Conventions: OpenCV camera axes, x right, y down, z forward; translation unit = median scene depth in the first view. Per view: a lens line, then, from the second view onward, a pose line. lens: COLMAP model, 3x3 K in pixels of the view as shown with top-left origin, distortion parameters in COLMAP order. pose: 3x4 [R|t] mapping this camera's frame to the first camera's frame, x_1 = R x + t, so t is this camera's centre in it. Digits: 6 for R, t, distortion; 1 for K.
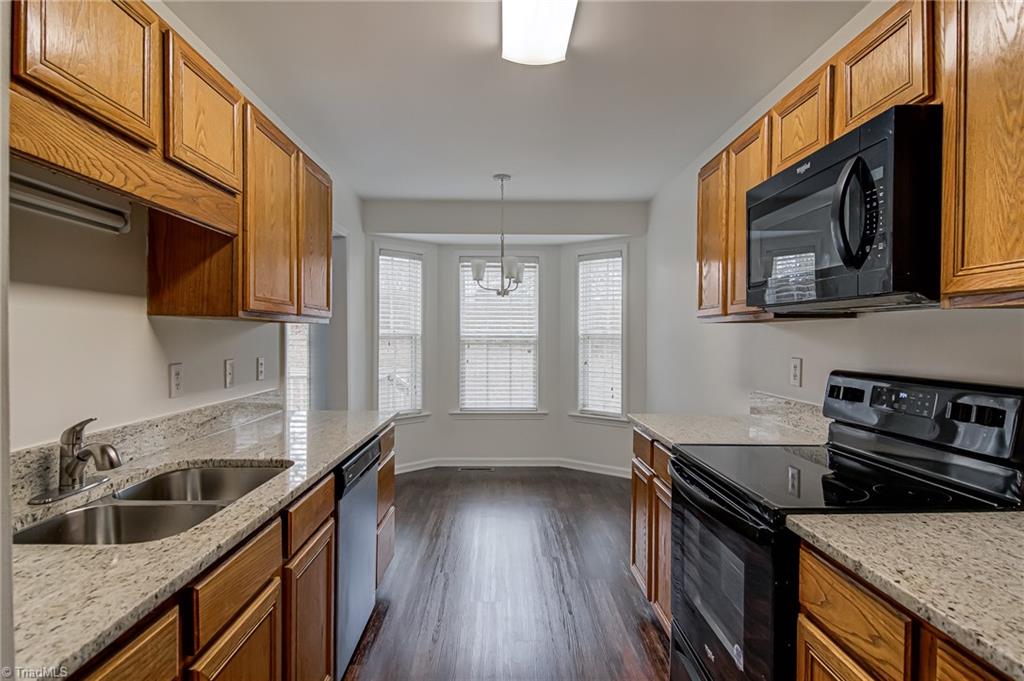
lens RADIAL K [[560.3, 0, 513.6], [0, 560.3, 343.7], [0, 0, 1]] dist [-0.001935, -0.000809]
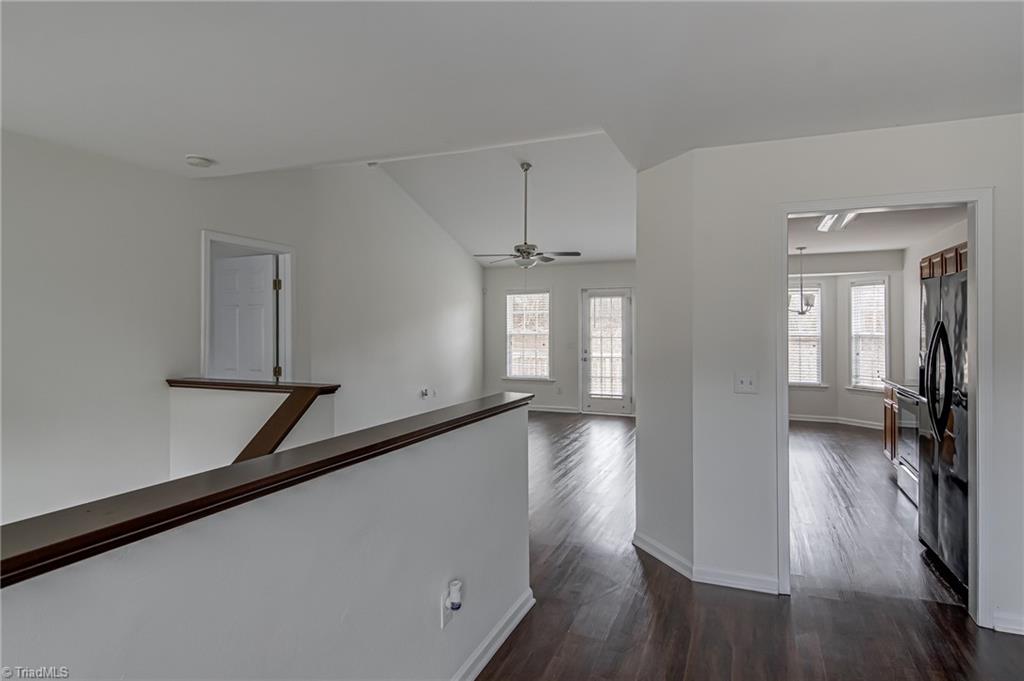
lens RADIAL K [[560.3, 0, 498.7], [0, 560.3, 325.4], [0, 0, 1]] dist [-0.001935, -0.000809]
pose [[0.902343, -0.005238, -0.430986, -0.092417], [-0.003554, 0.999802, -0.019590, -0.009620], [0.431004, 0.019209, 0.902146, -0.774113]]
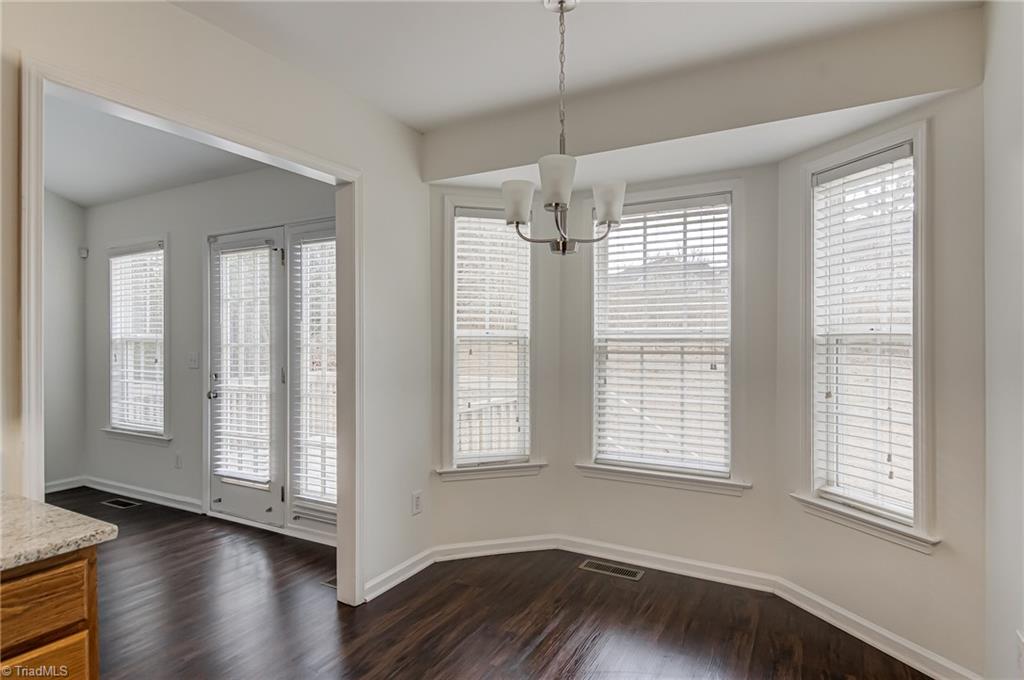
lens RADIAL K [[560.3, 0, 501.8], [0, 560.3, 338.0], [0, 0, 1]] dist [-0.001935, -0.000809]
pose [[0.863200, -0.005839, -0.504829, 0.128228], [-0.001045, 0.999910, -0.013352, -0.006986], [0.504861, 0.012052, 0.863116, 0.440597]]
